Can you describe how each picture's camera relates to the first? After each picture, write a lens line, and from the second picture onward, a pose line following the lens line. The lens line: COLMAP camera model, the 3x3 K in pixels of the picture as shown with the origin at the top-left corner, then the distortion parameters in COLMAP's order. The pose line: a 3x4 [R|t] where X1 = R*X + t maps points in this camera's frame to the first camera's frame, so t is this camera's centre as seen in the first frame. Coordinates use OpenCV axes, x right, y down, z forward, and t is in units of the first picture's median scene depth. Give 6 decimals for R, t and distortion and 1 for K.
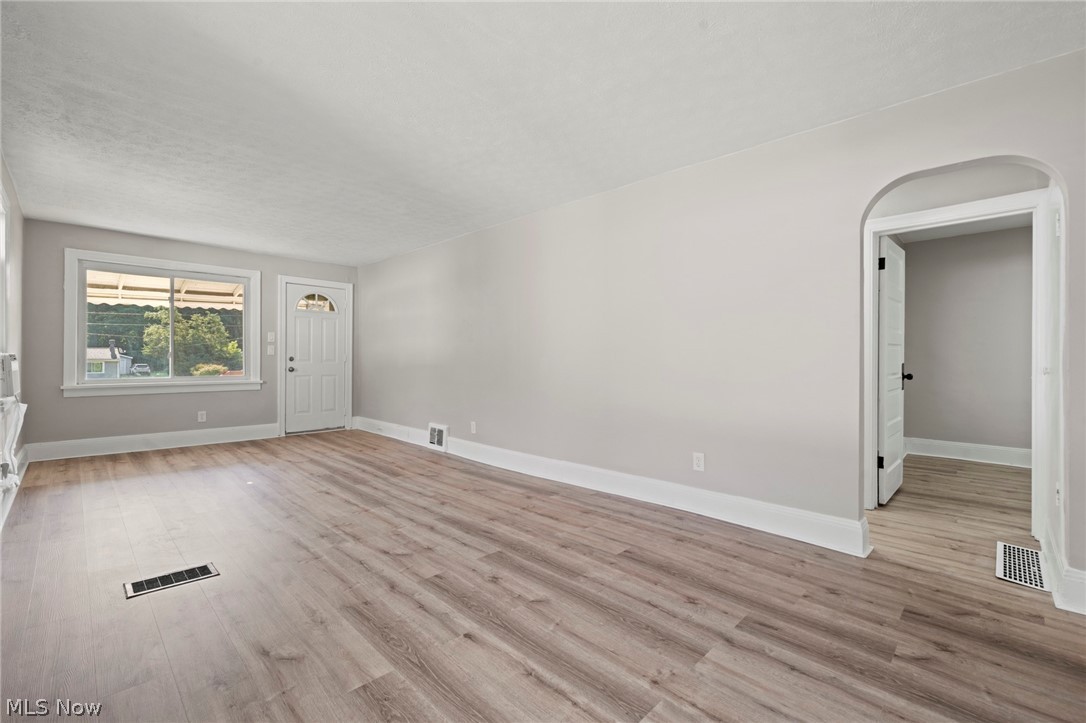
lens RADIAL K [[467.0, 0, 538.2], [0, 467.0, 357.5], [0, 0, 1]] dist [-0.002287, 0.000531]
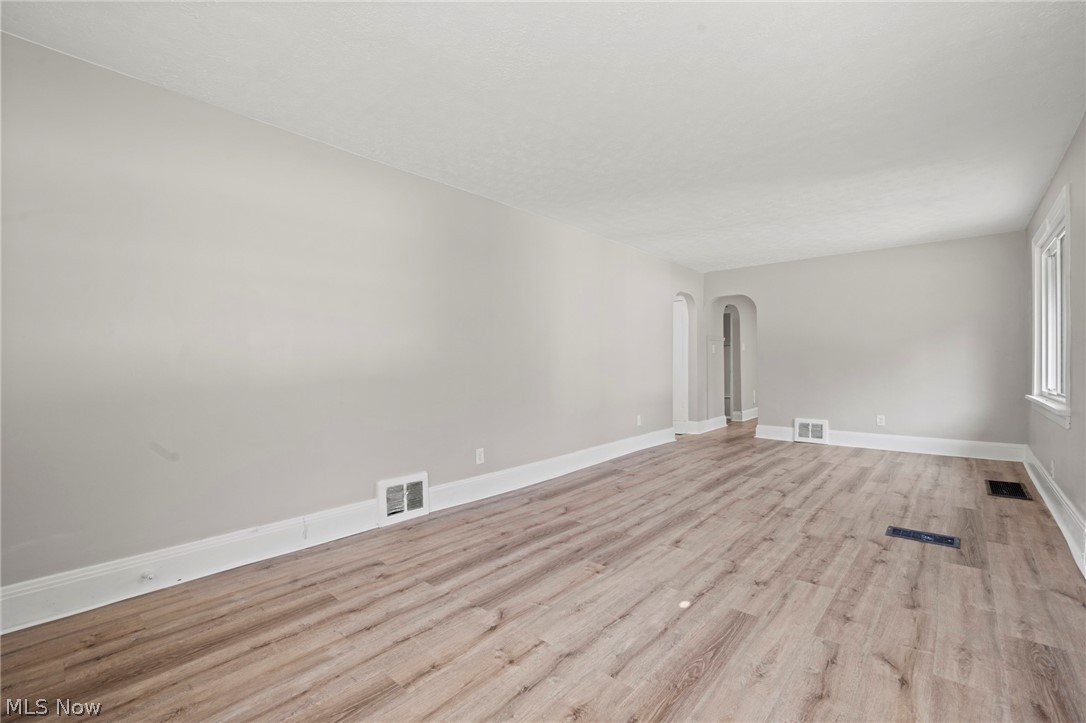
lens RADIAL K [[467.0, 0, 545.3], [0, 467.0, 357.2], [0, 0, 1]] dist [-0.002287, 0.000531]
pose [[-0.054941, 0.002156, 0.998487, -1.194965], [0.003727, 0.999991, -0.001954, -0.008457], [-0.998483, 0.003614, -0.054948, 1.252485]]
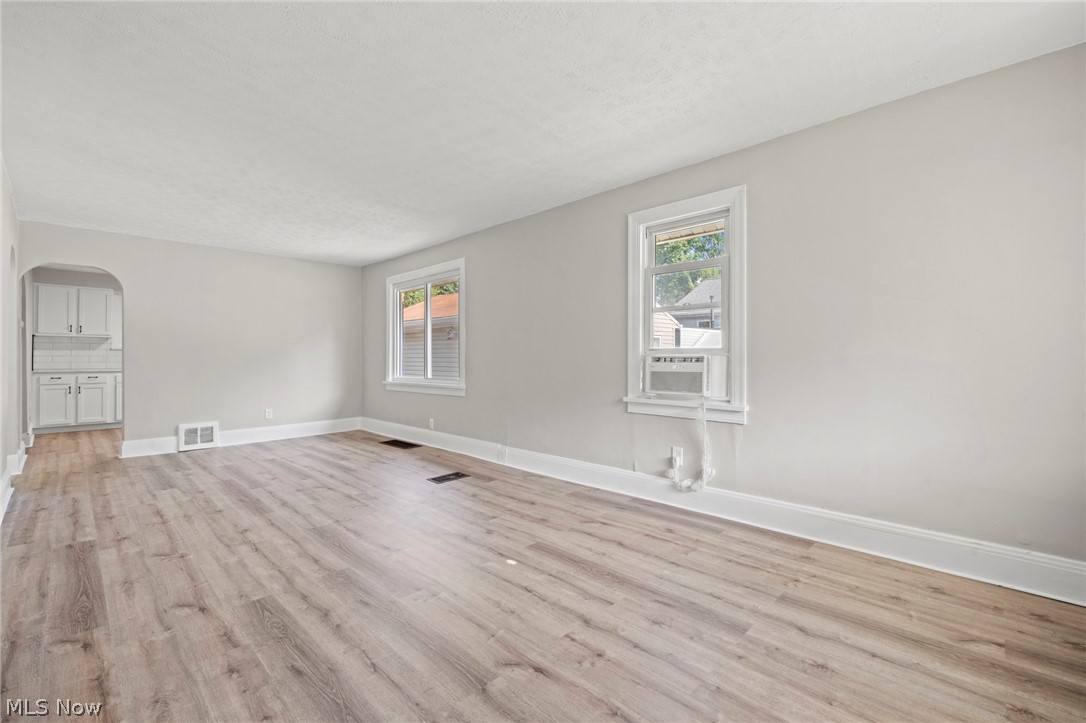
lens RADIAL K [[467.0, 0, 538.1], [0, 467.0, 359.3], [0, 0, 1]] dist [-0.002287, 0.000531]
pose [[-0.999984, -0.005601, -0.000840, -0.680270], [-0.005604, 0.999980, 0.002913, -0.002363], [0.000824, 0.002917, -0.999995, 1.712573]]
